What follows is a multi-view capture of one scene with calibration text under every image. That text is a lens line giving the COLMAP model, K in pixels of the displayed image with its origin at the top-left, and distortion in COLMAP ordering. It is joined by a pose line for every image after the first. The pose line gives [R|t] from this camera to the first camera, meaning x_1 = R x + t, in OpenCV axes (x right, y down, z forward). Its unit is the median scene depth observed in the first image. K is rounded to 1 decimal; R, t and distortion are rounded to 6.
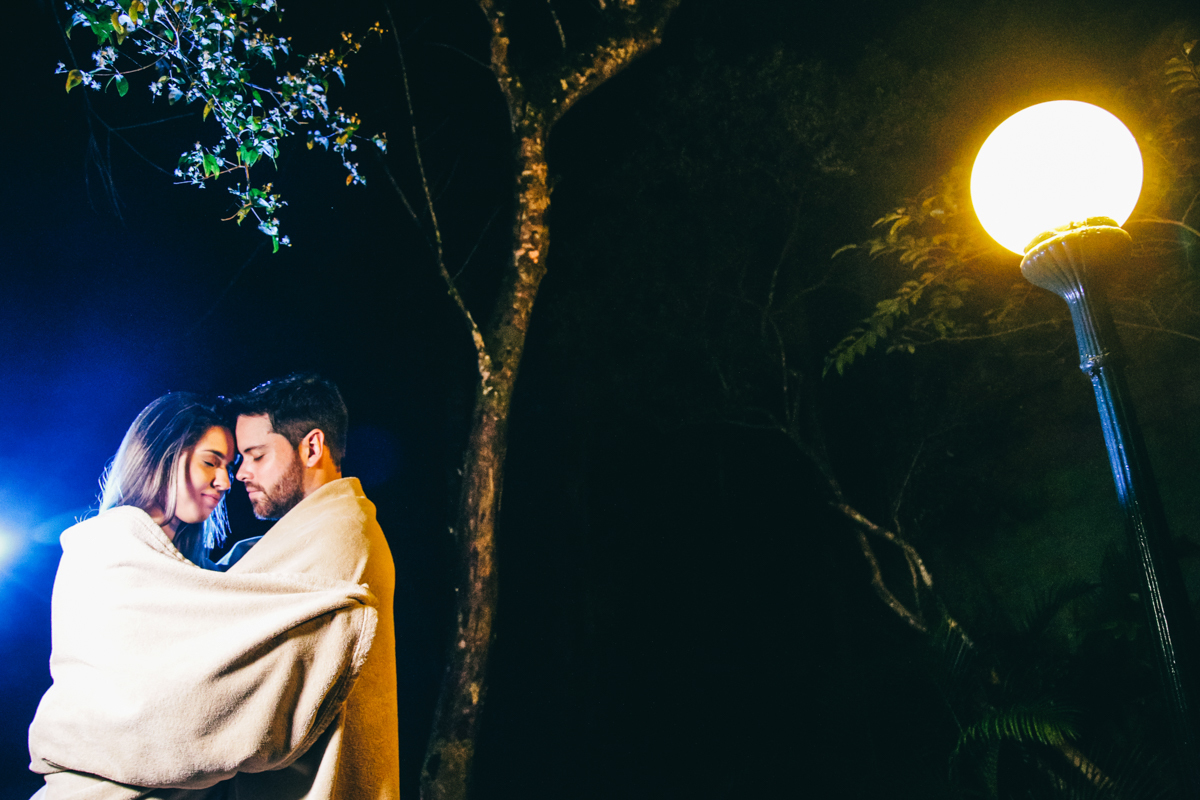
lens RADIAL K [[817.4, 0, 577.0], [0, 817.4, 390.2], [0, 0, 1]] dist [-0.105038, 0.008792]
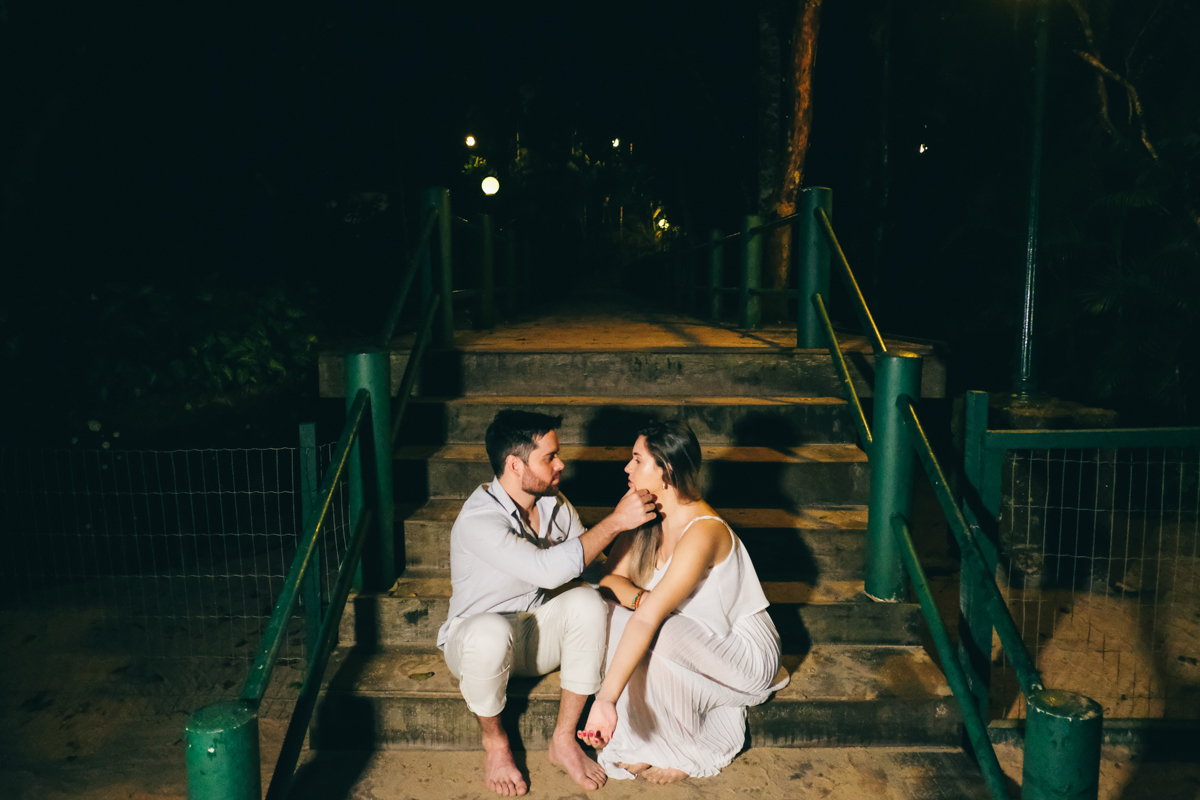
lens RADIAL K [[962.0, 0, 601.8], [0, 962.0, 391.7], [0, 0, 1]] dist [-0.027359, 0.002055]
pose [[0.959847, 0.065359, -0.272805, 0.061001], [0.072988, 0.880802, 0.467826, -0.206066], [0.270864, -0.468952, 0.840664, -1.027568]]
